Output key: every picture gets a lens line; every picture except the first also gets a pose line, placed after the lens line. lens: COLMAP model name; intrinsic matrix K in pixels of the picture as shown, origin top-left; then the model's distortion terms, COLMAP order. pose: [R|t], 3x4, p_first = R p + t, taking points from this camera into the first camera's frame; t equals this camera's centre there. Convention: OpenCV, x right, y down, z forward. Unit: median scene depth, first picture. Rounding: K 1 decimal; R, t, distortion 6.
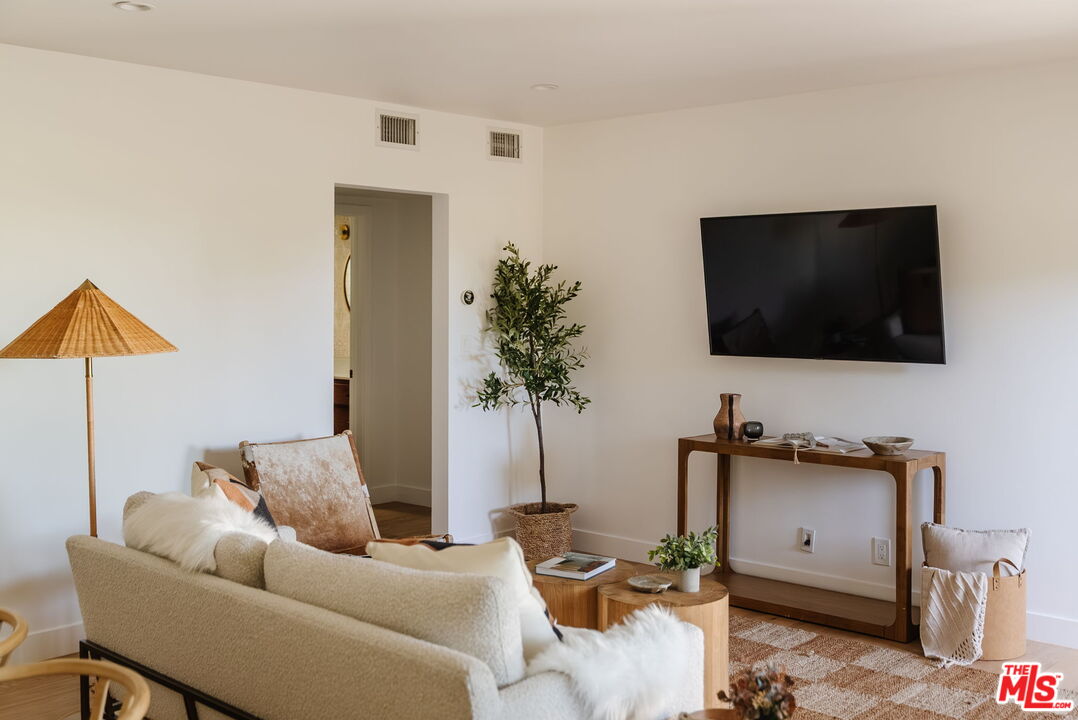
lens RADIAL K [[1092.5, 0, 537.3], [0, 1092.5, 311.6], [0, 0, 1]] dist [0.005340, 0.003428]
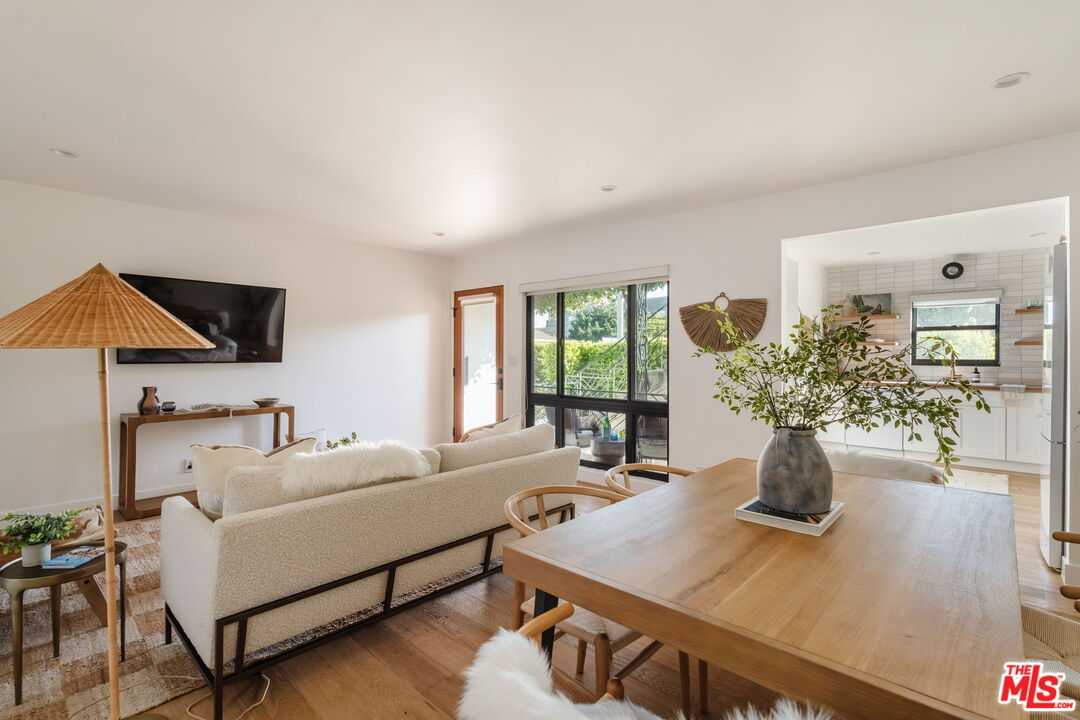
lens RADIAL K [[499.6, 0, 540.0], [0, 499.6, 360.0], [0, 0, 1]] dist [0.000728, 0.000000]
pose [[0.008331, -0.017187, 0.999818, -0.573394], [0.000873, 0.999852, 0.017180, 0.025112], [-0.999965, 0.000730, 0.008344, 0.439400]]
